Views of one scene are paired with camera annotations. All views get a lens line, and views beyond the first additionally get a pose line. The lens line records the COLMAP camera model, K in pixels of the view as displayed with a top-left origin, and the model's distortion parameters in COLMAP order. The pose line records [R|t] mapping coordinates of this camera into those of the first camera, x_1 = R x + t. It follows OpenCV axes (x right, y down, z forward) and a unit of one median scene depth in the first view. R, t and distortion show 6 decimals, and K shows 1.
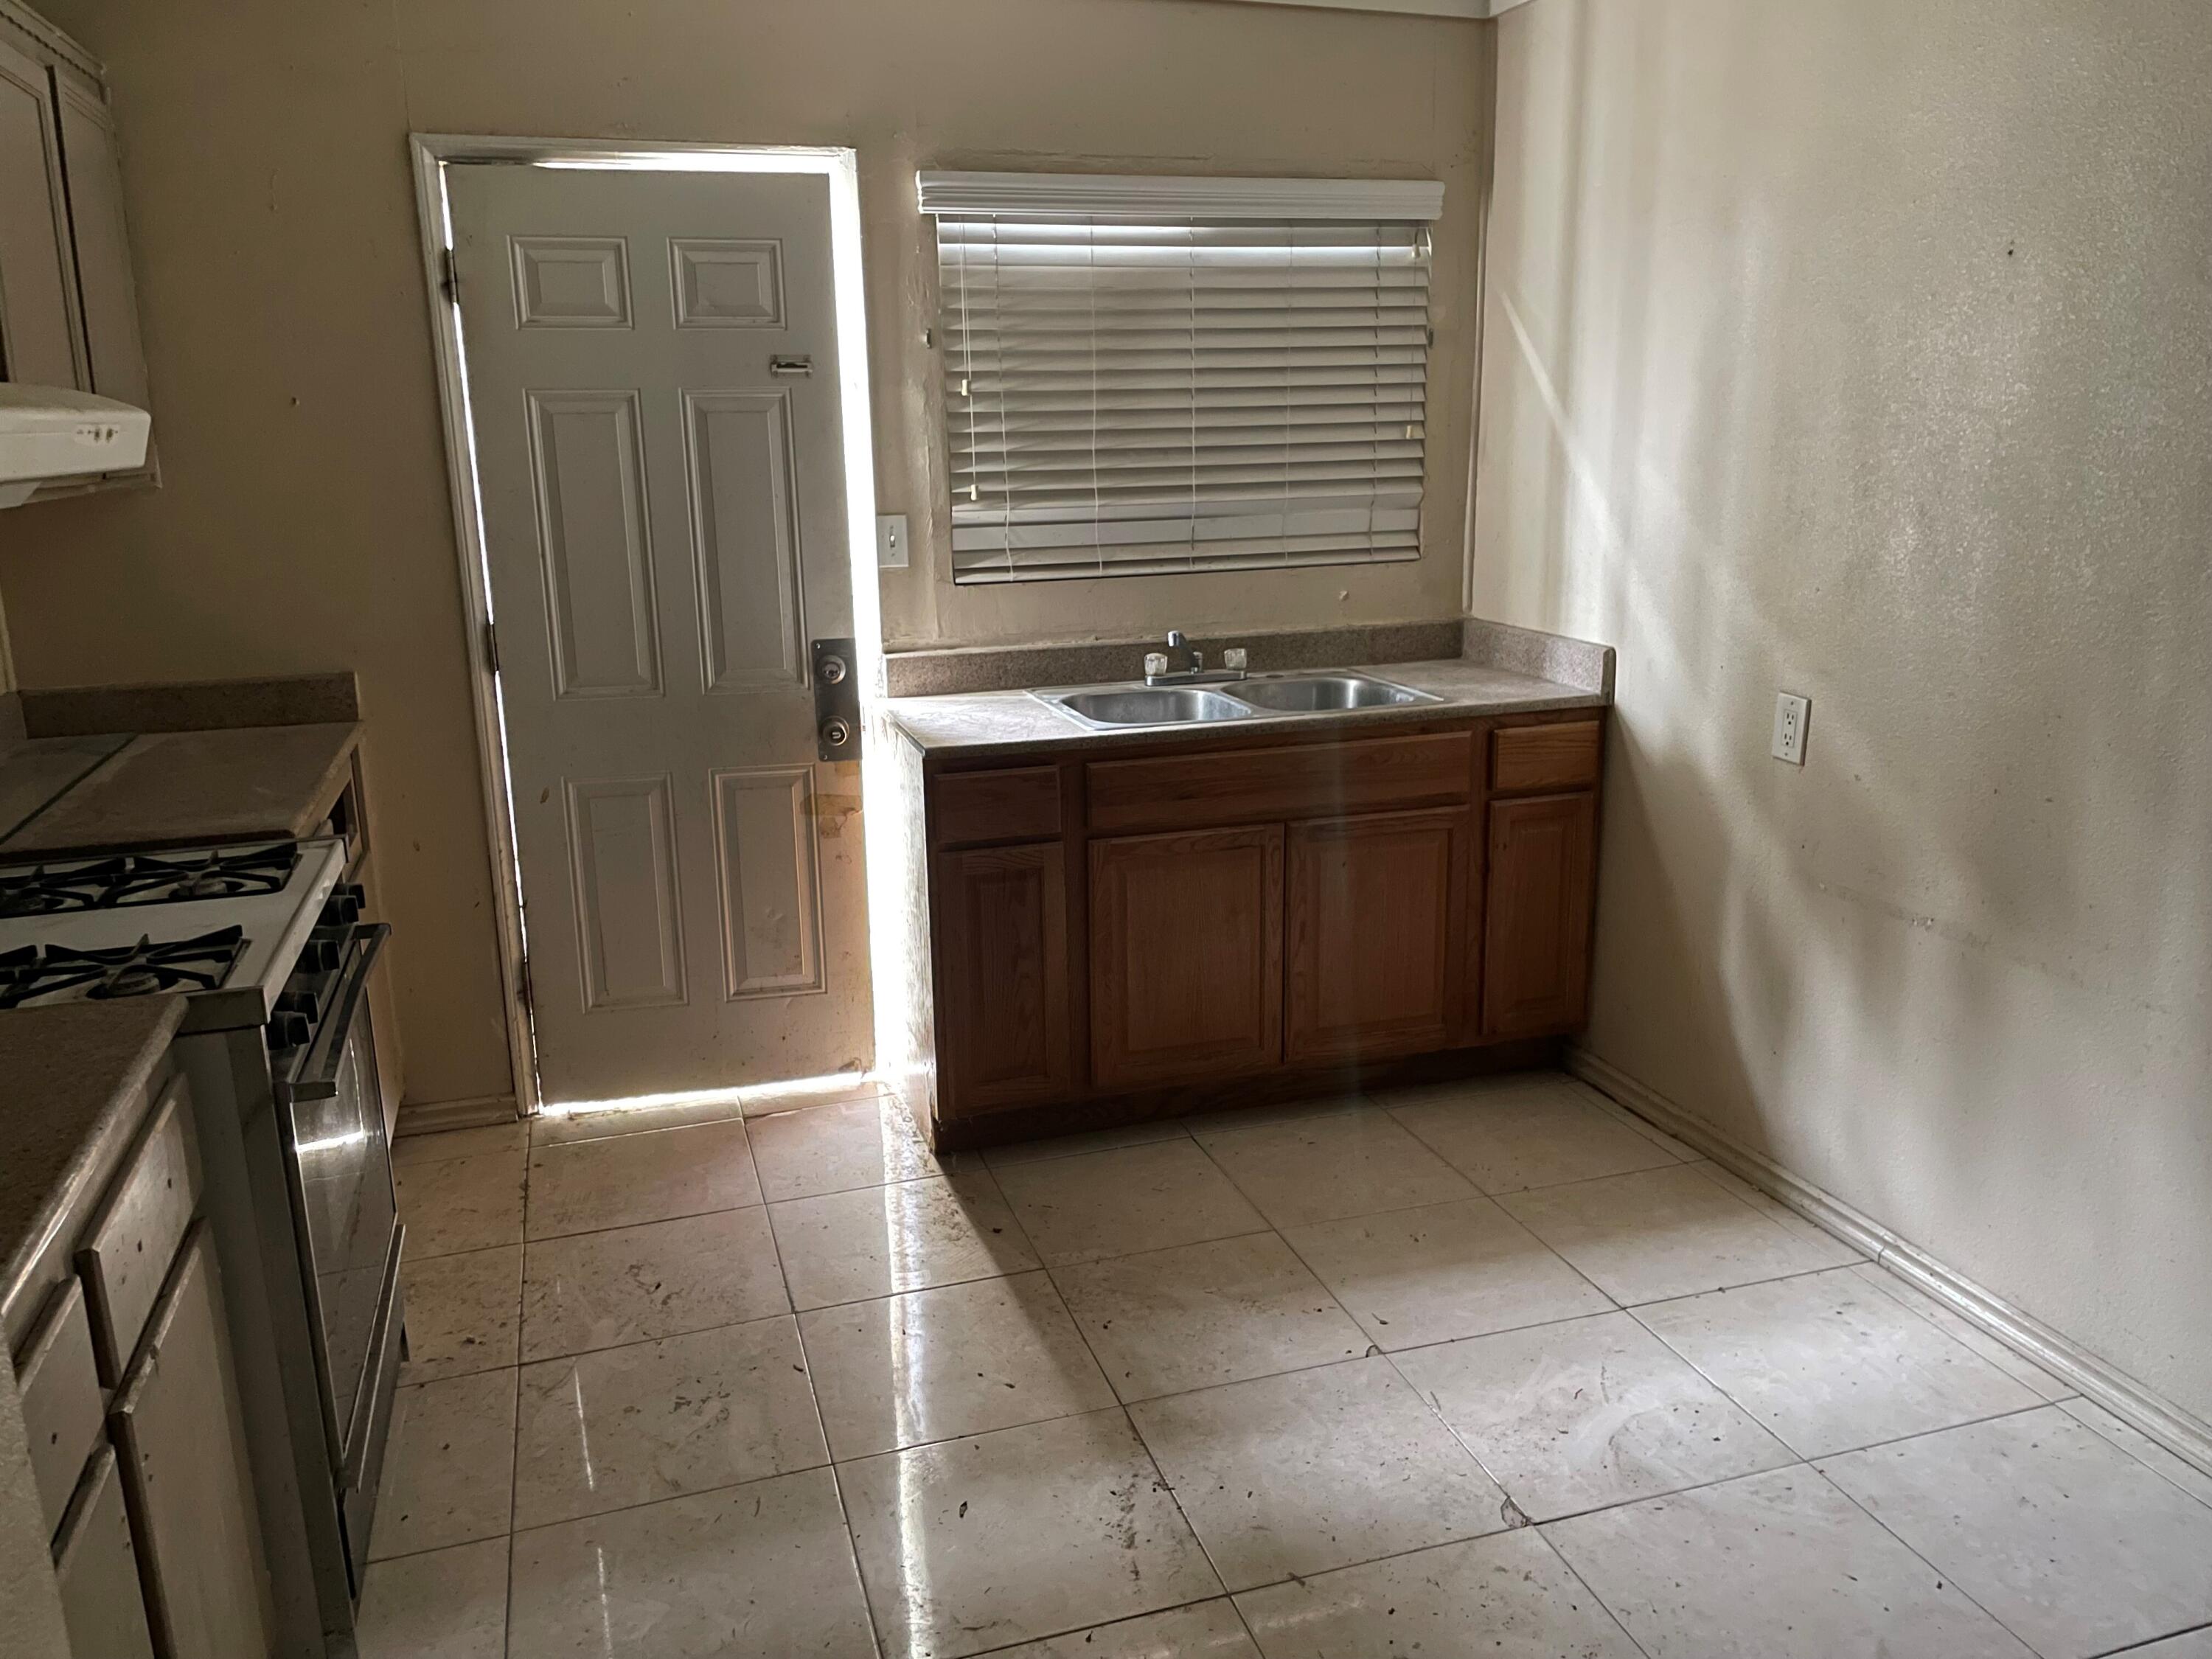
lens RADIAL K [[1668.4, 0, 1092.0], [0, 1668.4, 836.6], [0, 0, 1]] dist [0.073135, -0.092105]
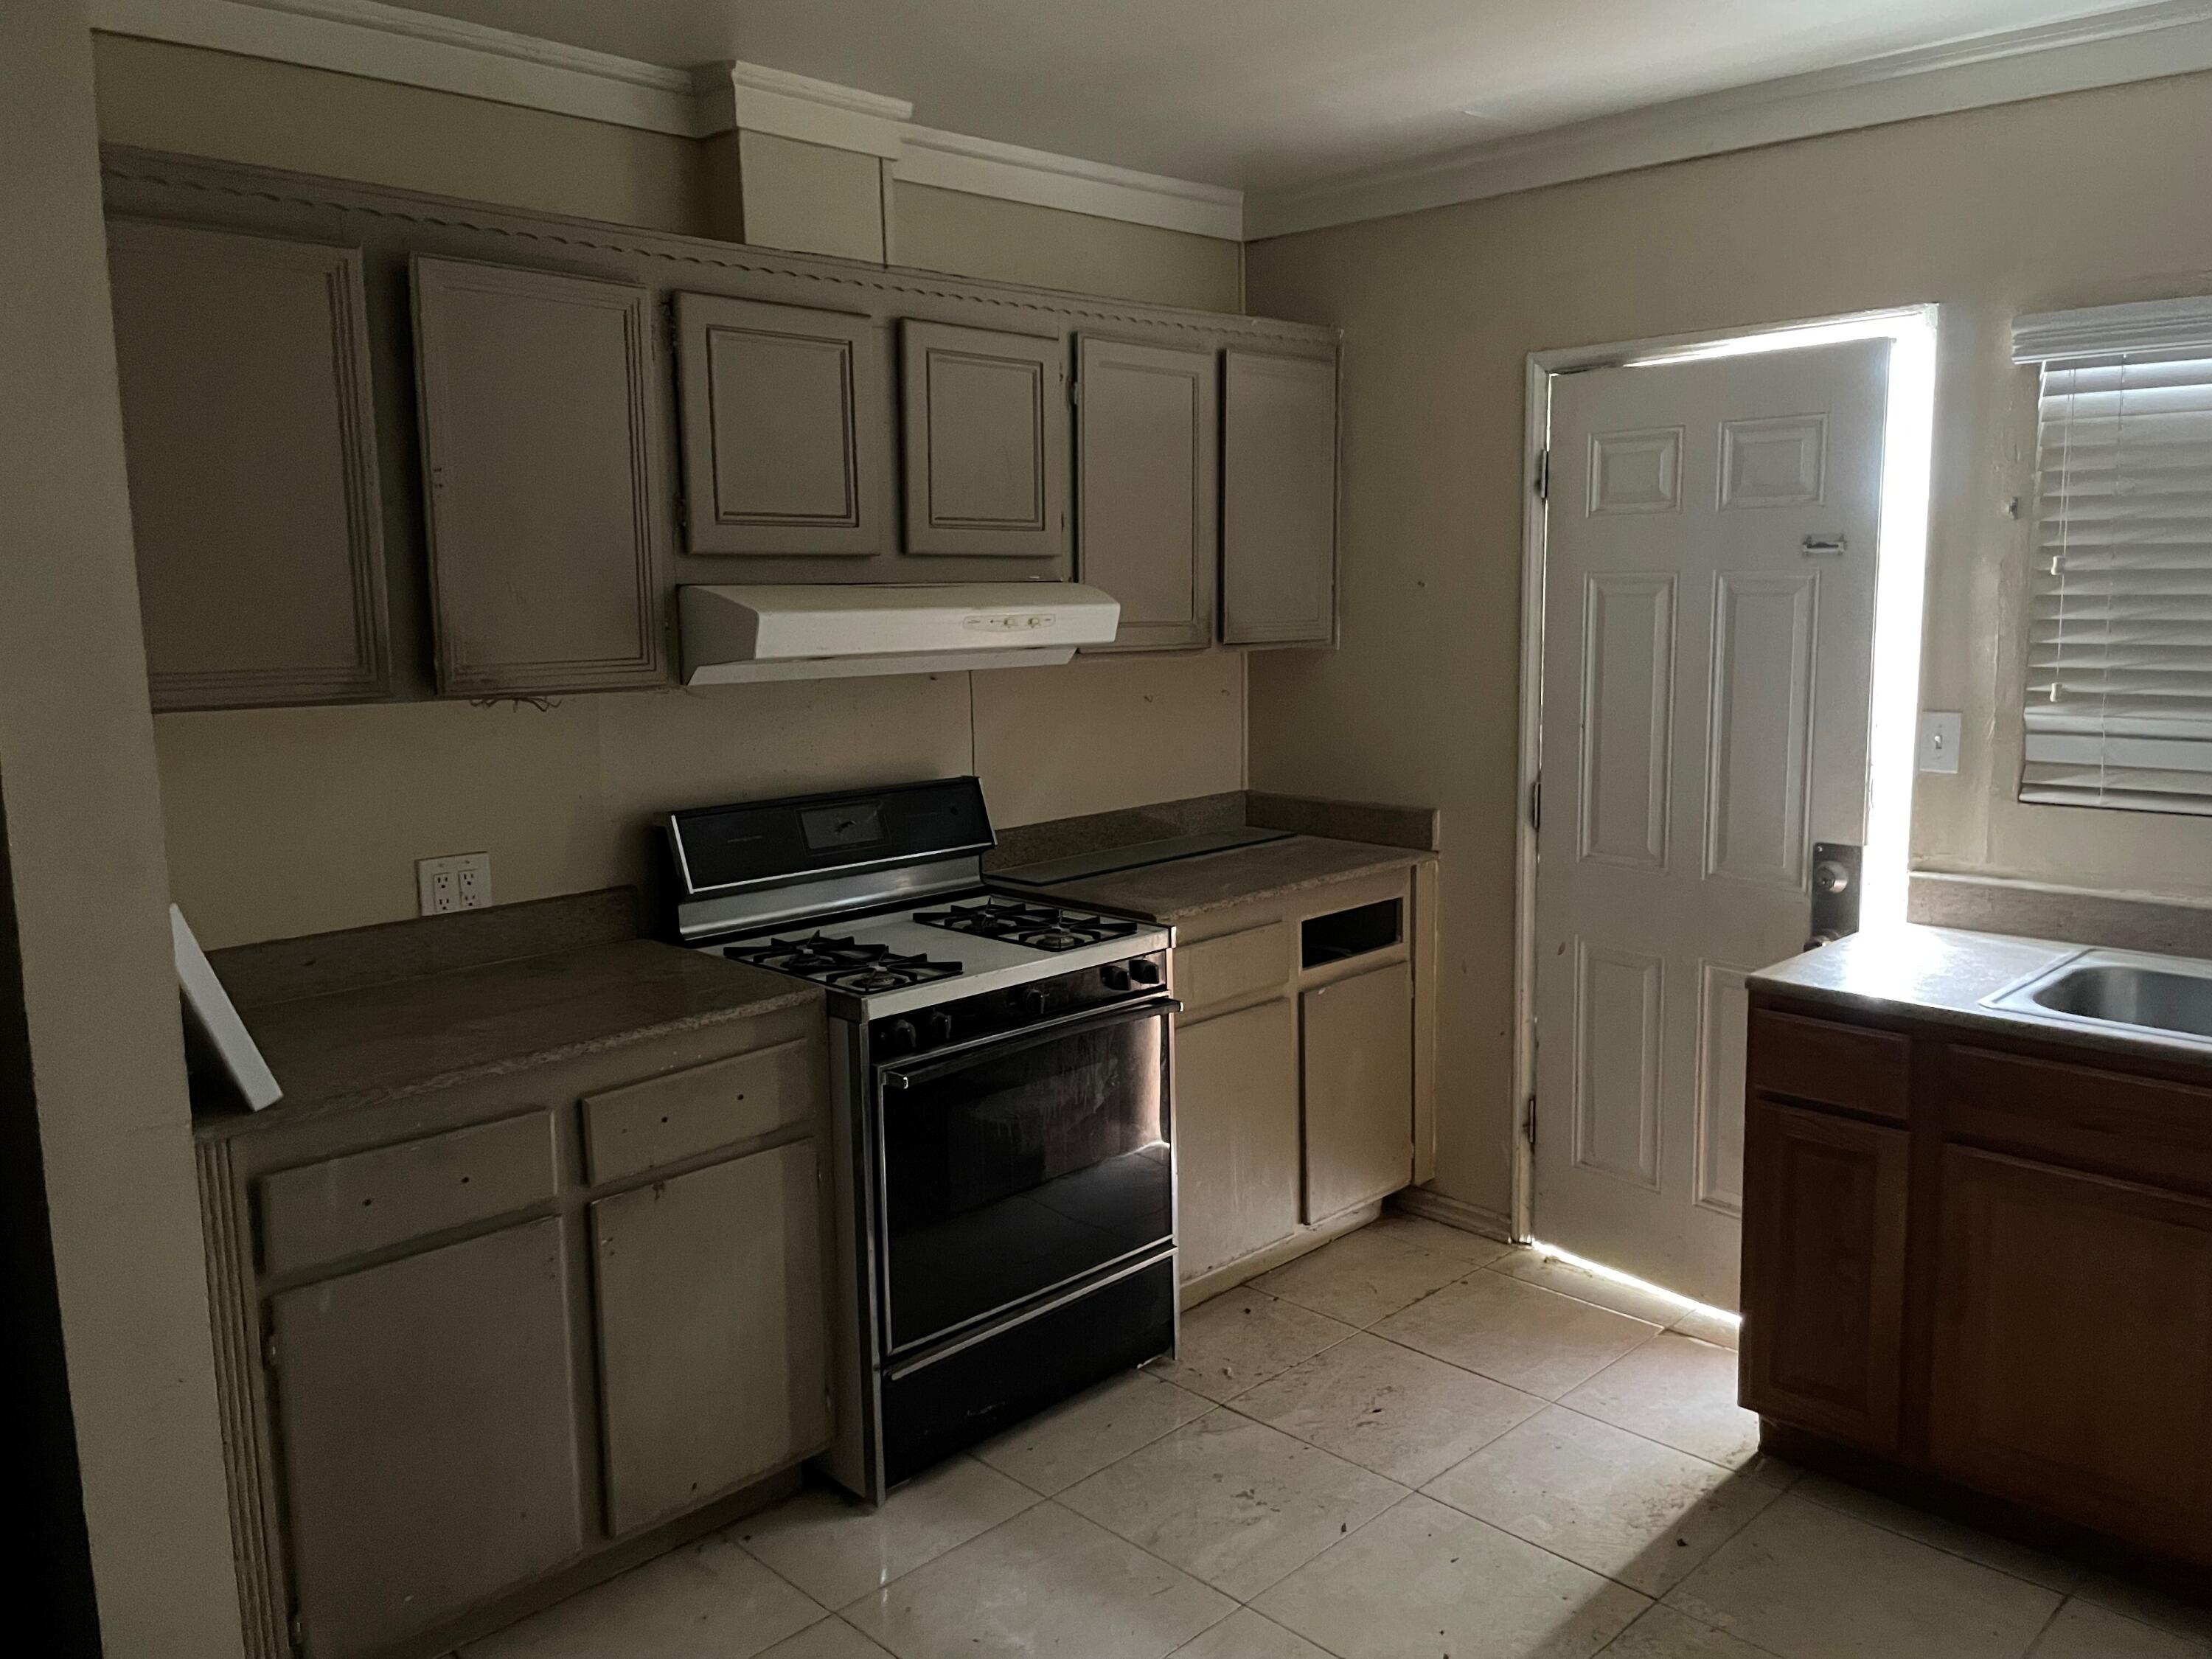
lens RADIAL K [[1668.4, 0, 1117.8], [0, 1668.4, 818.2], [0, 0, 1]] dist [0.073135, -0.092105]
pose [[0.457273, 0.137282, -0.878666, 0.455421], [-0.207150, 0.977279, 0.044884, -0.092923], [0.864864, 0.161492, 0.475322, 0.244704]]
